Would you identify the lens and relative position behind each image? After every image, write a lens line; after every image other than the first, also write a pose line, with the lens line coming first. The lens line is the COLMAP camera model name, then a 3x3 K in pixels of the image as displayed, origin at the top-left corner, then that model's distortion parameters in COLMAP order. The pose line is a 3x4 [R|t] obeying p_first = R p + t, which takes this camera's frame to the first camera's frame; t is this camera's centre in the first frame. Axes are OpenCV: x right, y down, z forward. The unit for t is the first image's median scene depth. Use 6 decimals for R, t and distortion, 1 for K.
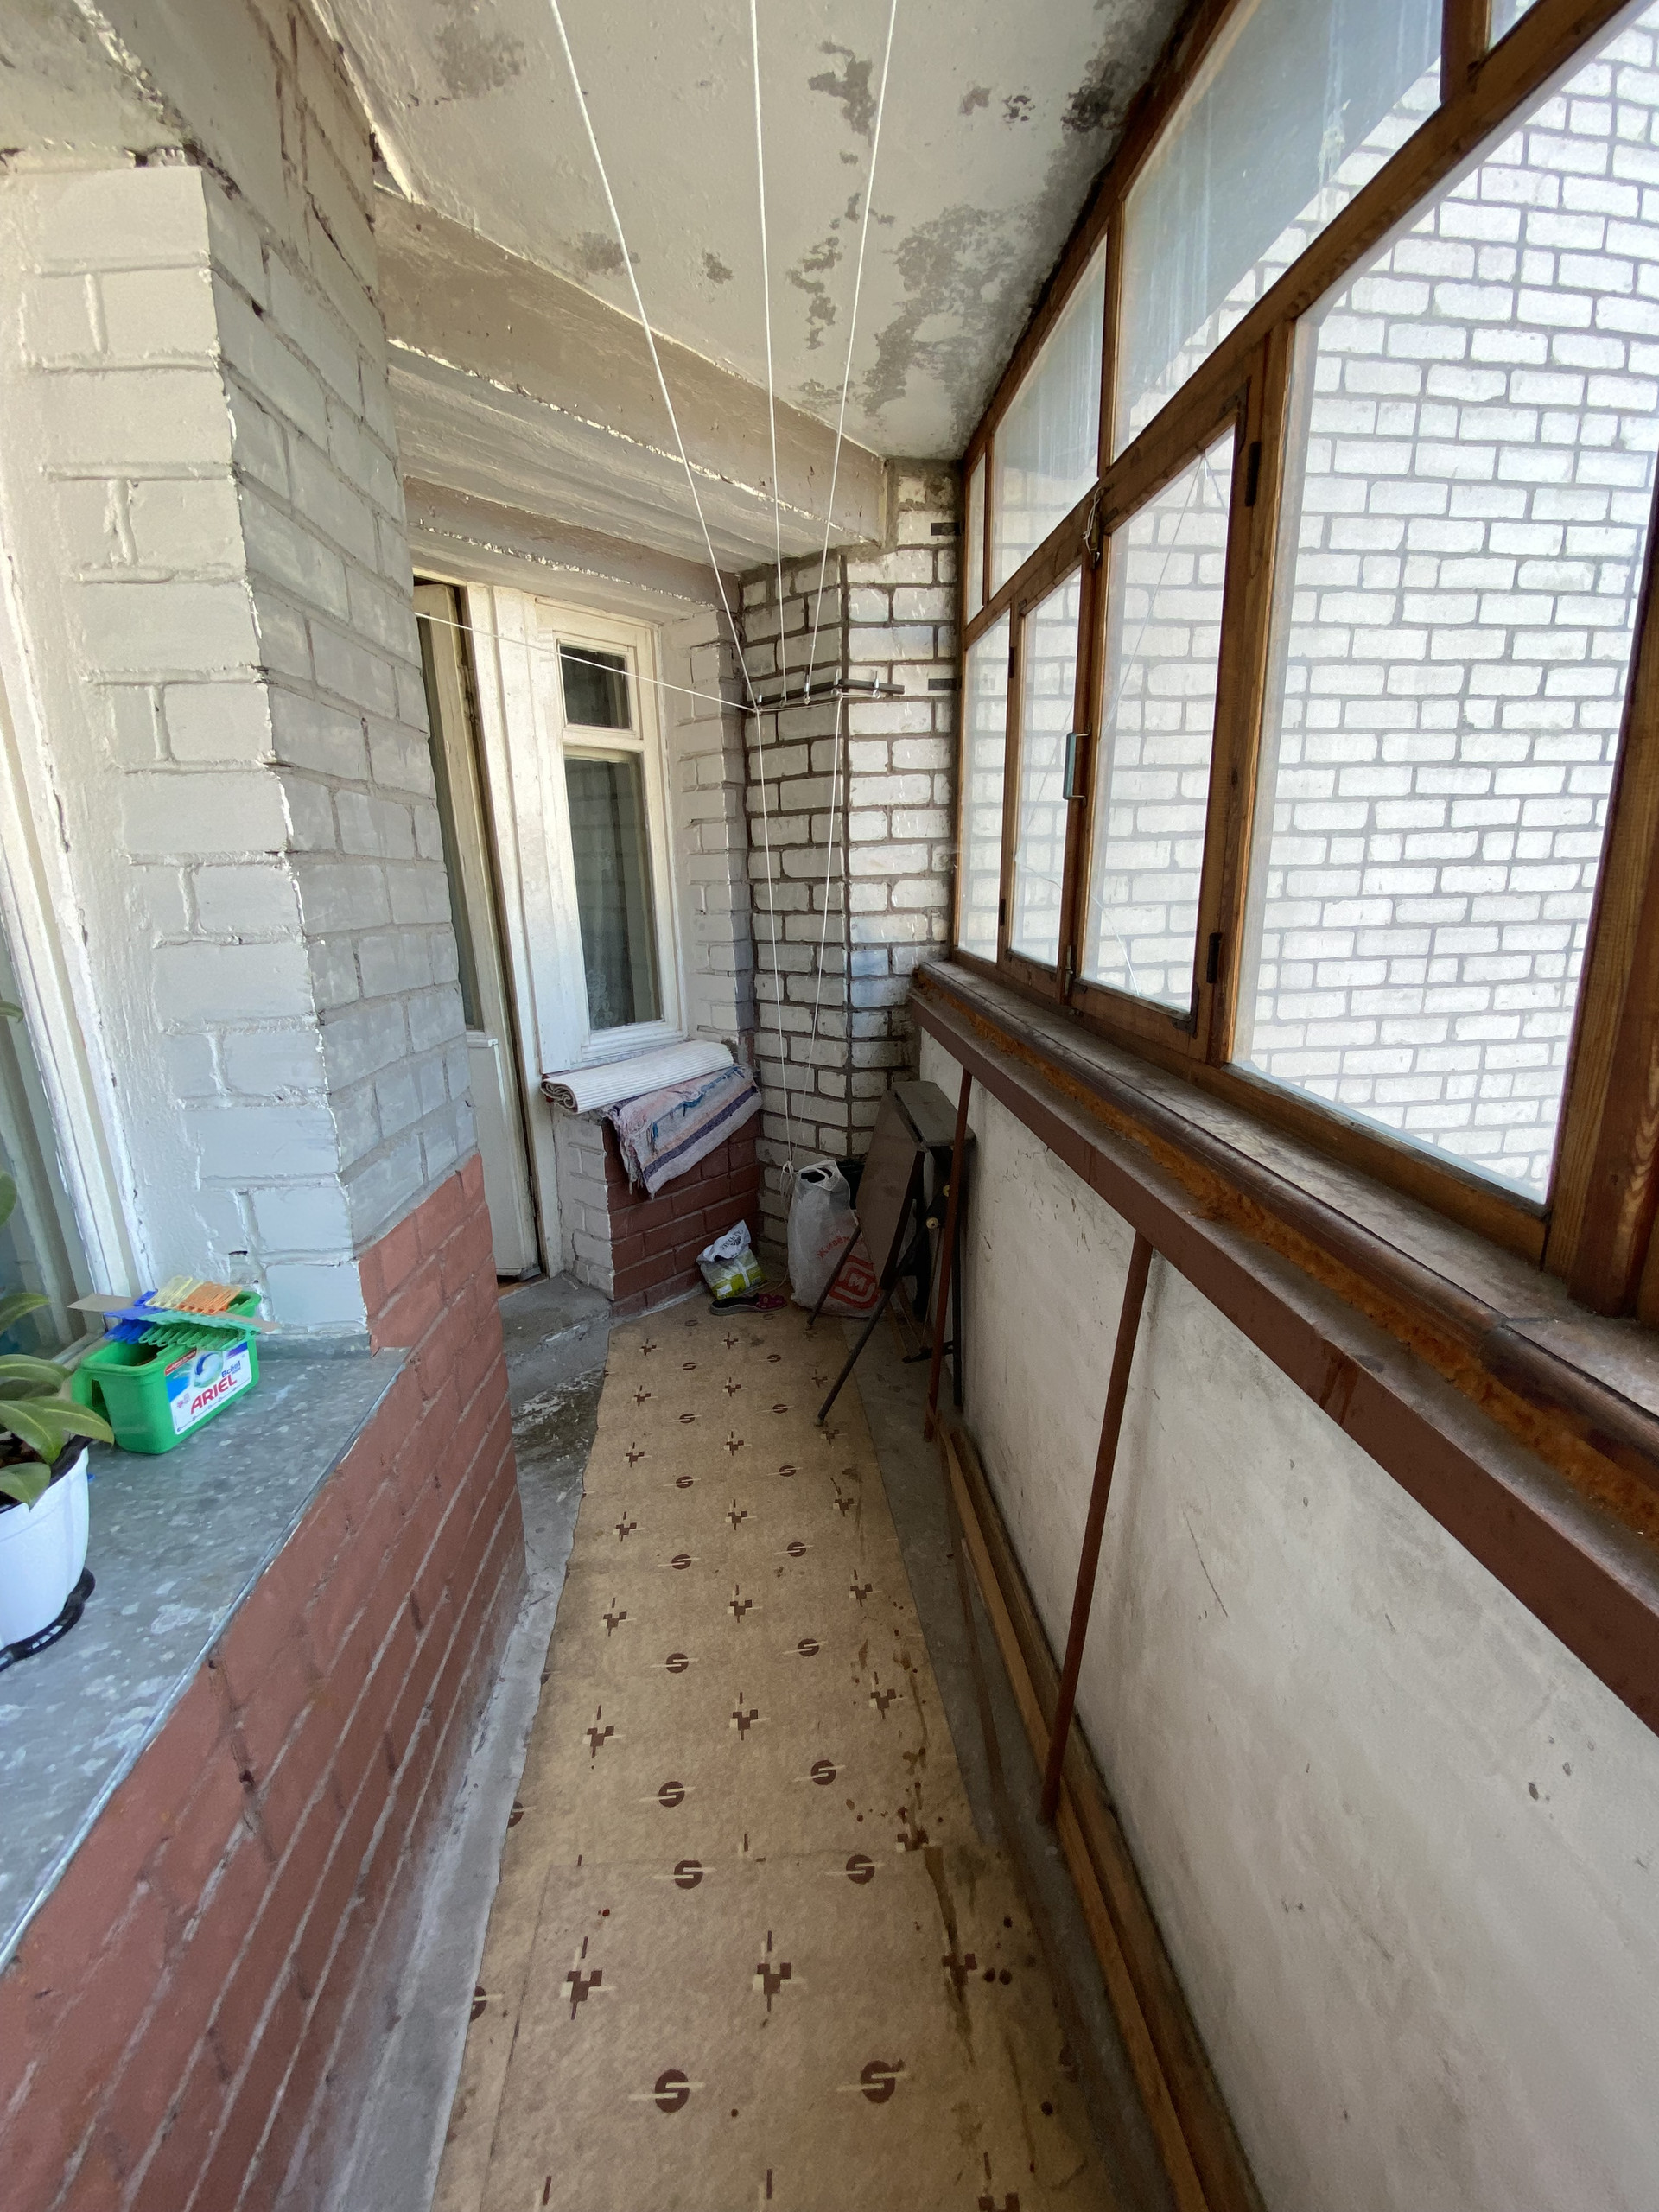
lens RADIAL K [[884.3, 0, 818.2], [0, 884.3, 1111.1], [0, 0, 1]] dist [-0.000666, -0.016258]
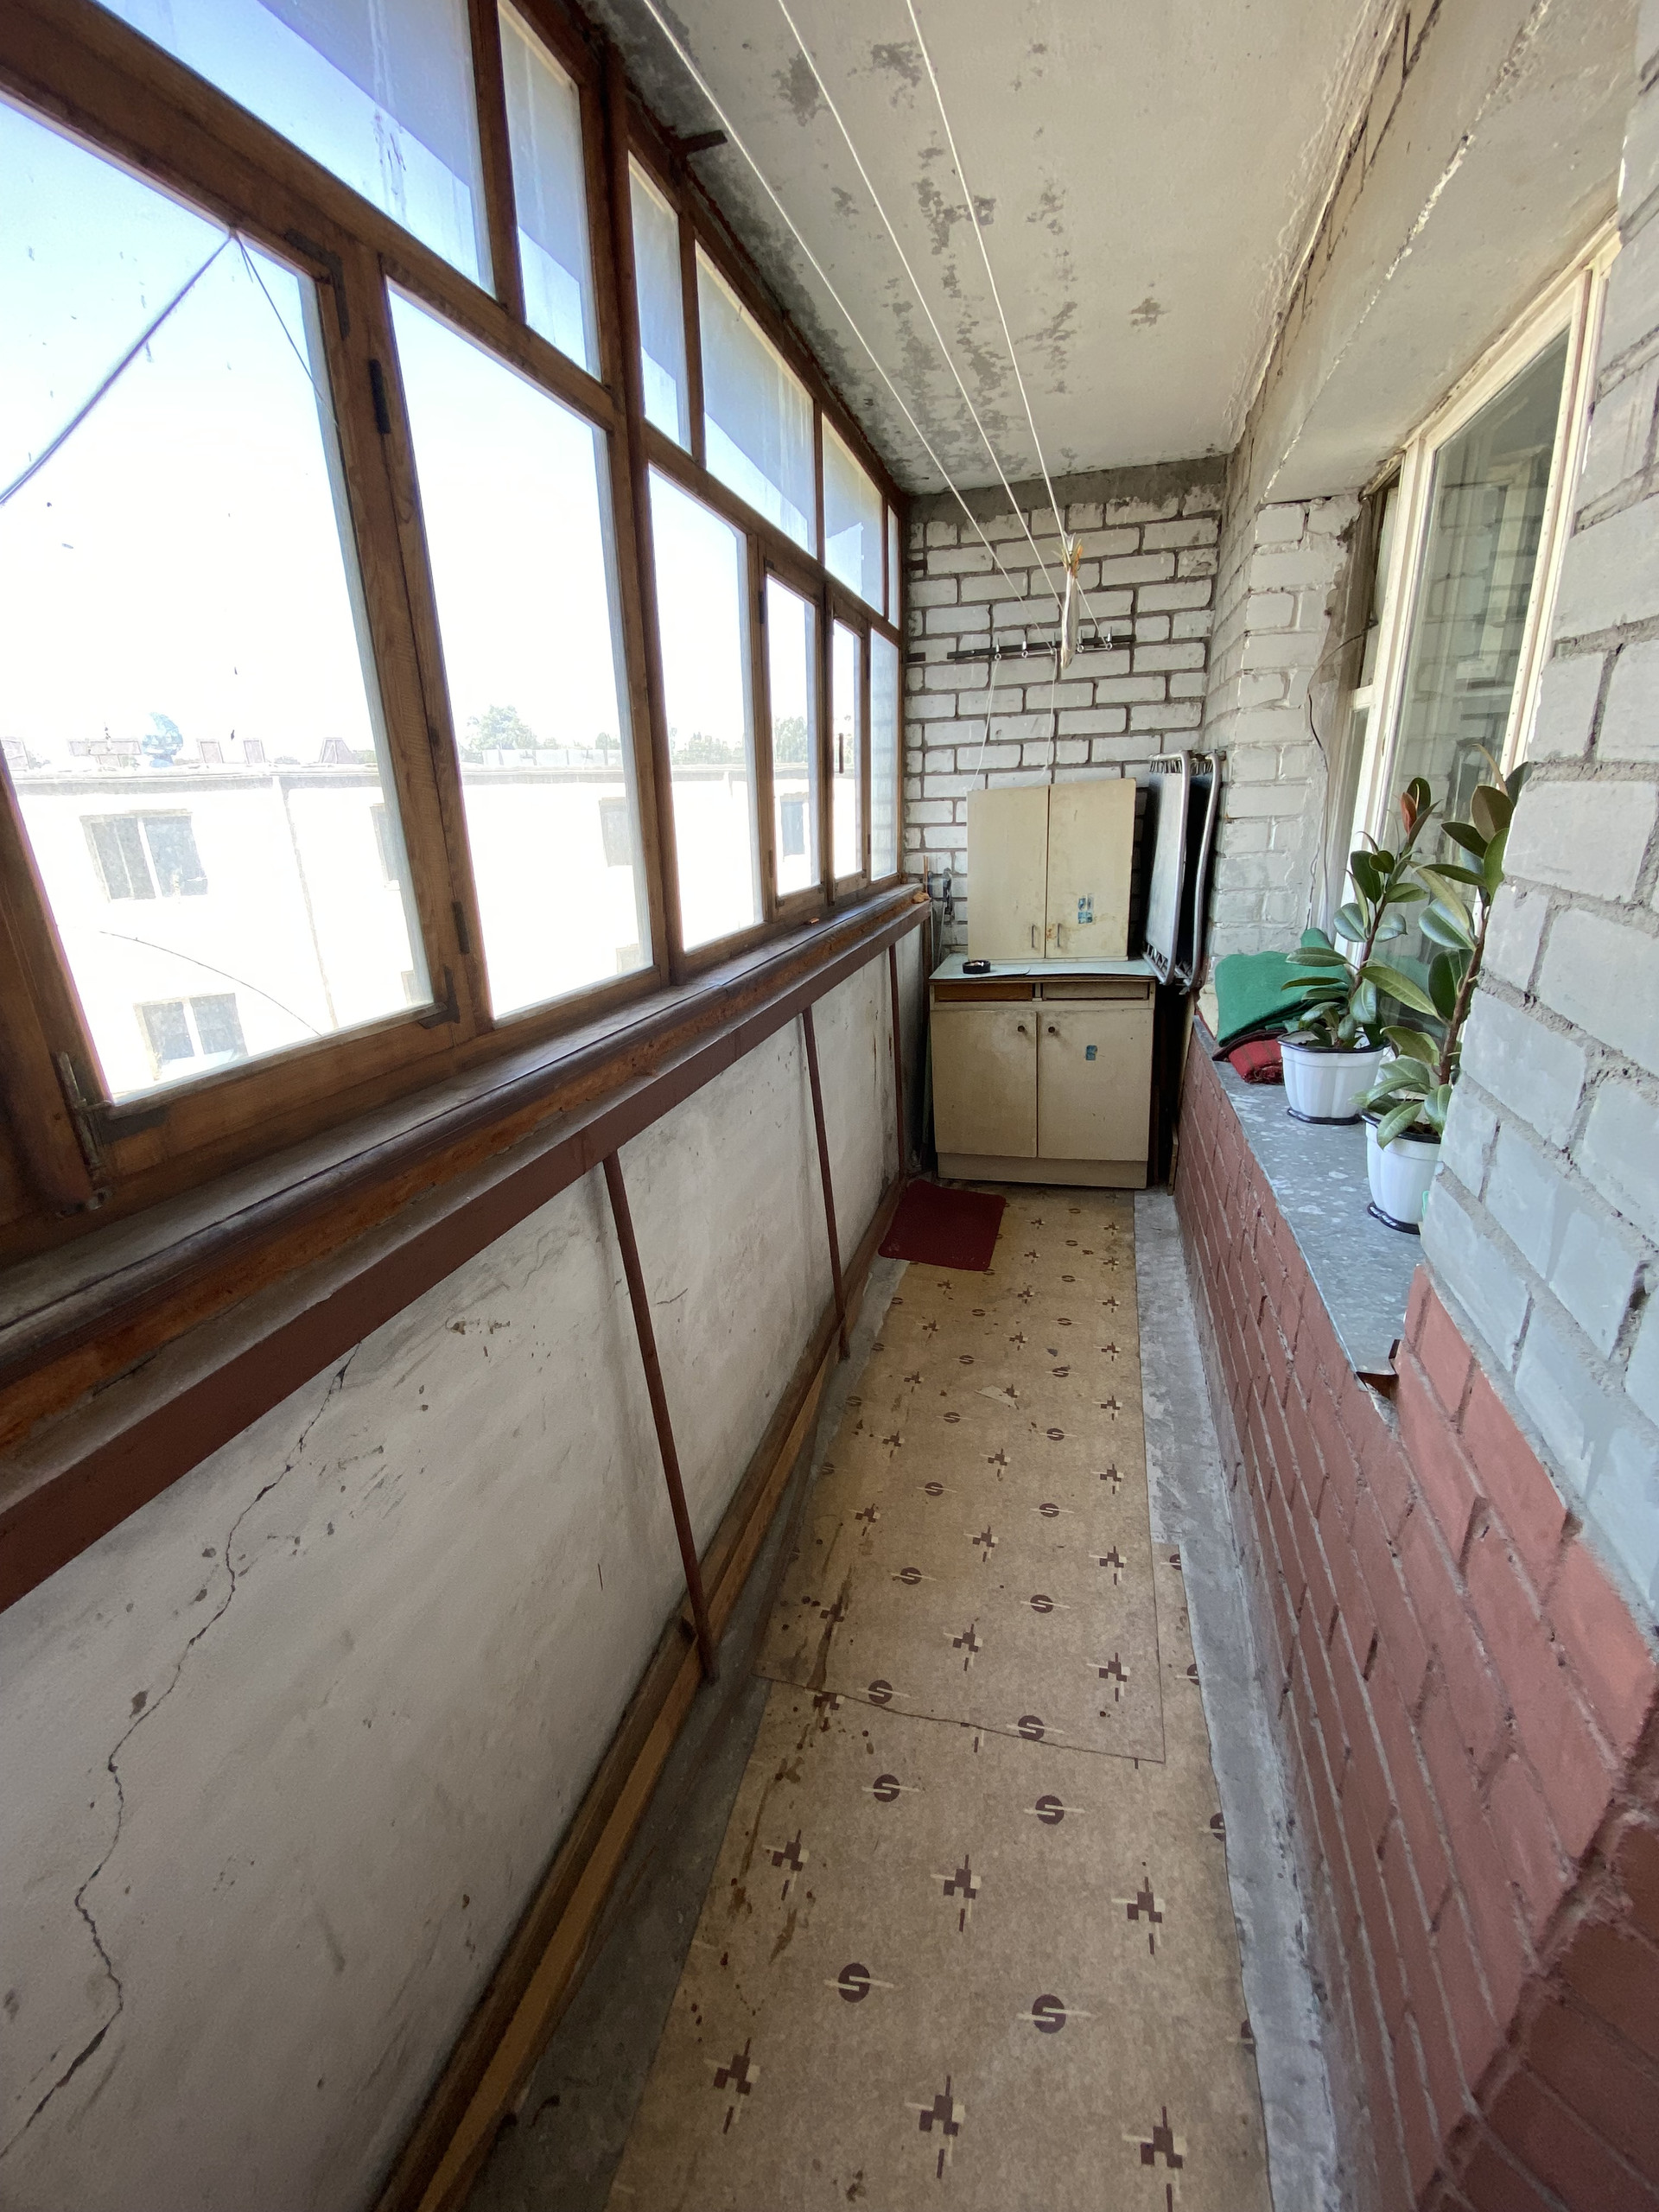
lens RADIAL K [[884.3, 0, 818.2], [0, 884.3, 1111.1], [0, 0, 1]] dist [-0.000666, -0.016258]
pose [[-0.939078, -0.070242, 0.336451, -0.207978], [0.131708, 0.830627, 0.541028, -0.404705], [-0.317468, 0.552381, -0.770772, 1.463290]]
